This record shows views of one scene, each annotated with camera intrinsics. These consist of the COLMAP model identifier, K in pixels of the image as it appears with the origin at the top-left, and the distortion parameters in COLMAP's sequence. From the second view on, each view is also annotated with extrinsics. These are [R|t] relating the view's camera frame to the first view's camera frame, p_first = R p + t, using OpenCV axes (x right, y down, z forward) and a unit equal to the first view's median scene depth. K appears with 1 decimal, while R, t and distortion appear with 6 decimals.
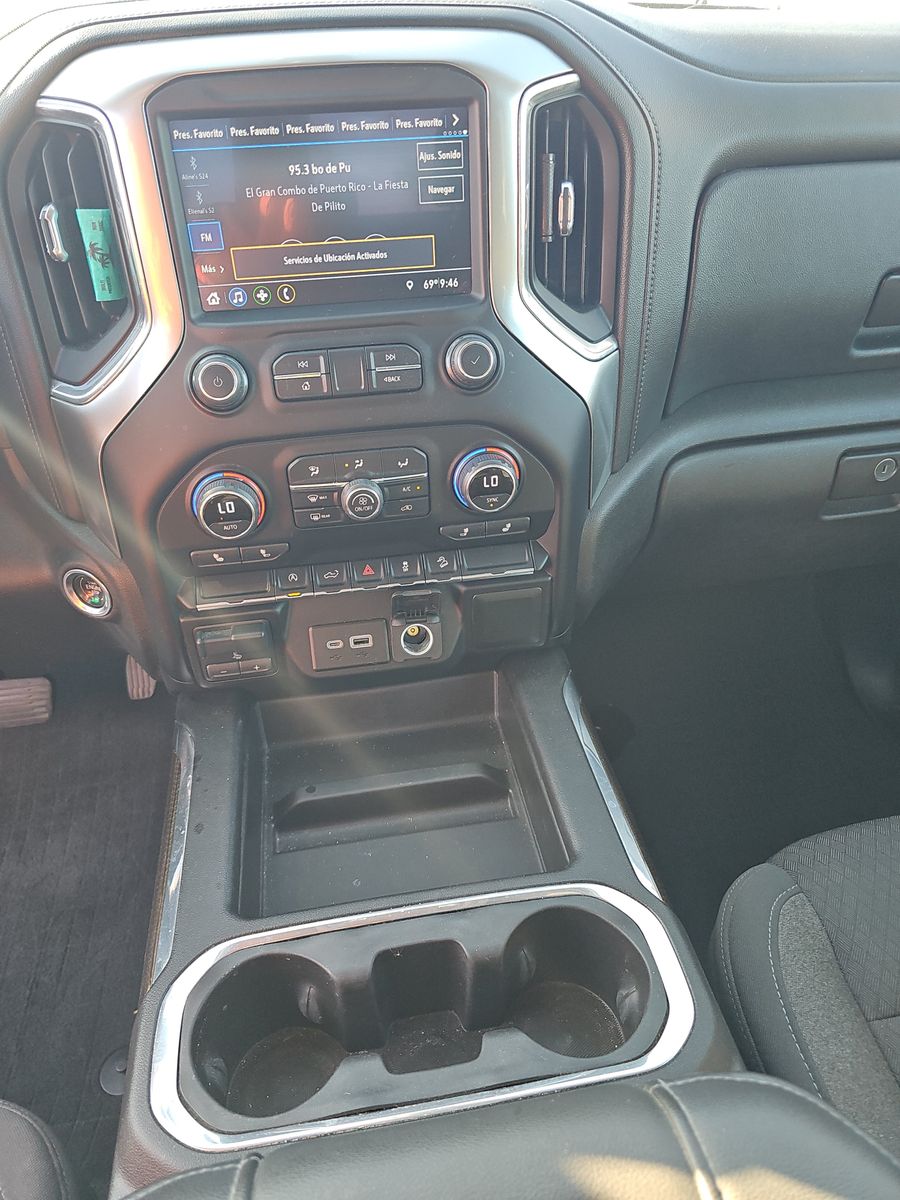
lens RADIAL K [[882.3, 0, 450.0], [0, 882.3, 600.0], [0, 0, 1]] dist [0.000829, -0.067932]
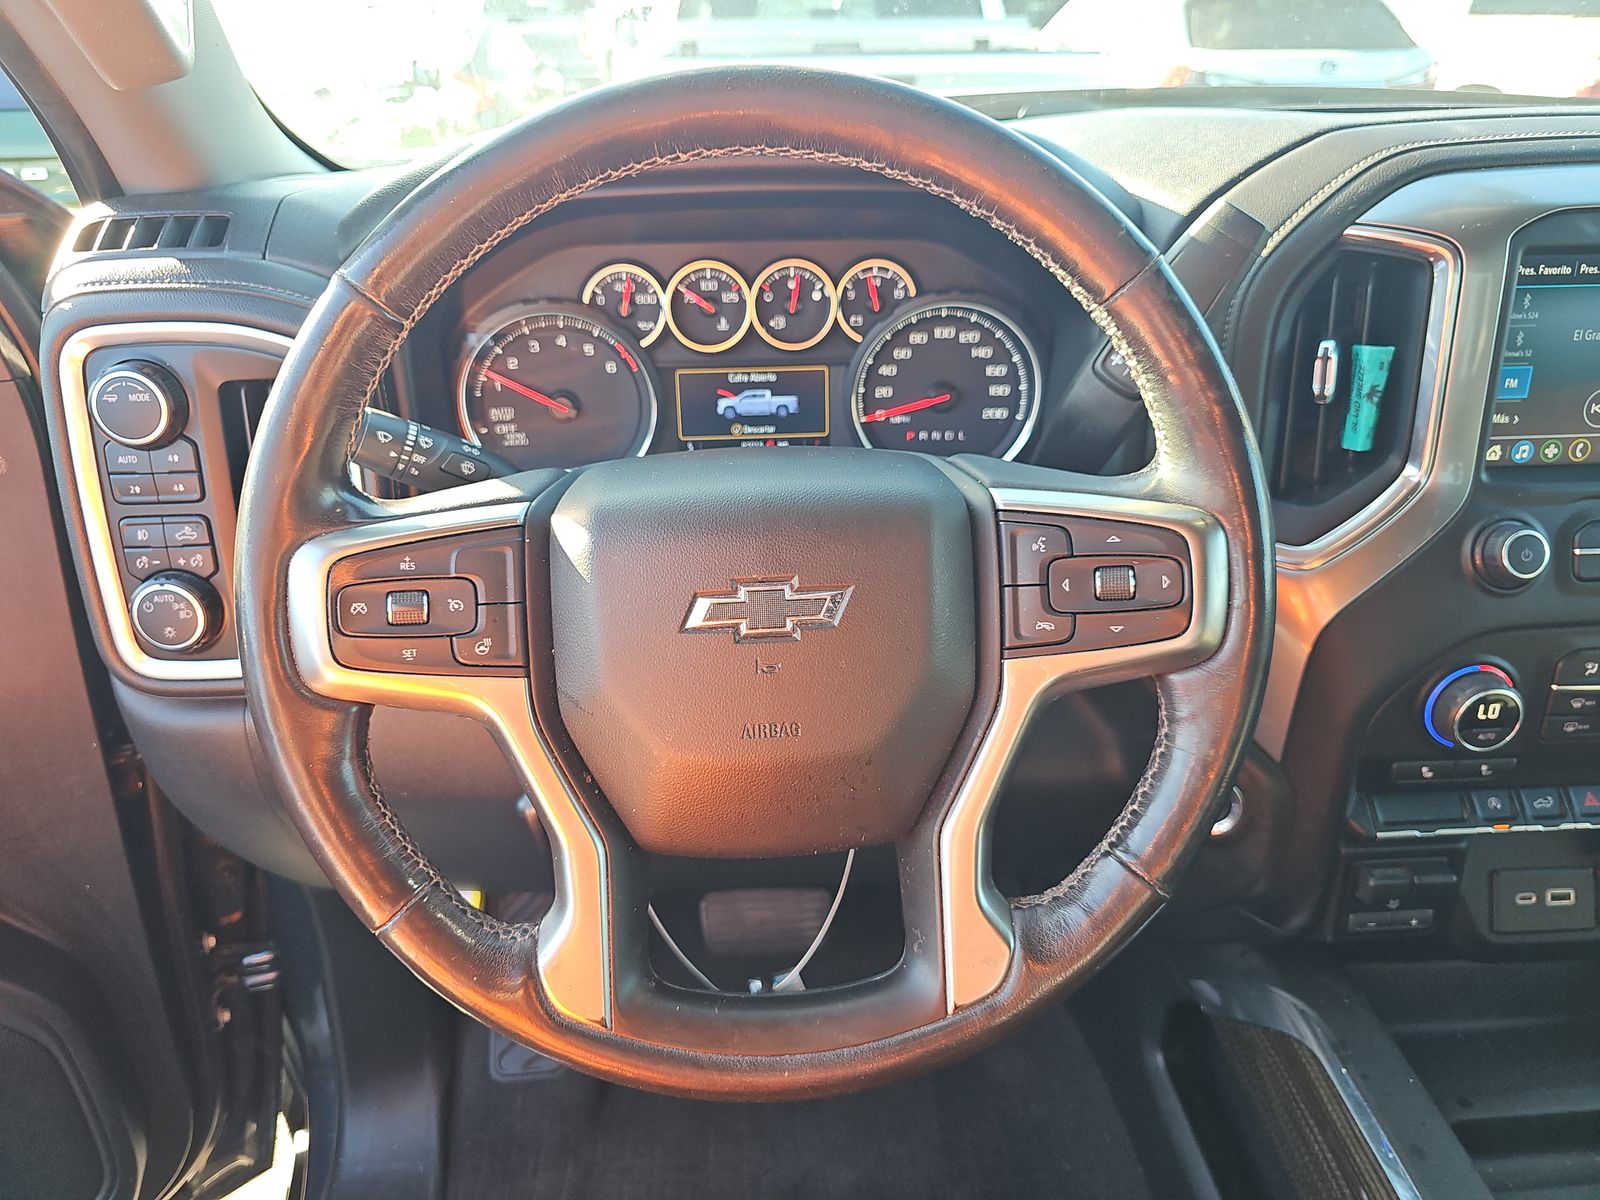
lens RADIAL K [[1176.4, 0, 800.0], [0, 1176.4, 600.0], [0, 0, 1]] dist [0.000829, -0.067932]
pose [[0.982081, 0.046510, -0.182631, -0.595315], [-0.088438, 0.969478, -0.228673, 0.088438], [0.166421, 0.240726, 0.956219, -0.113222]]
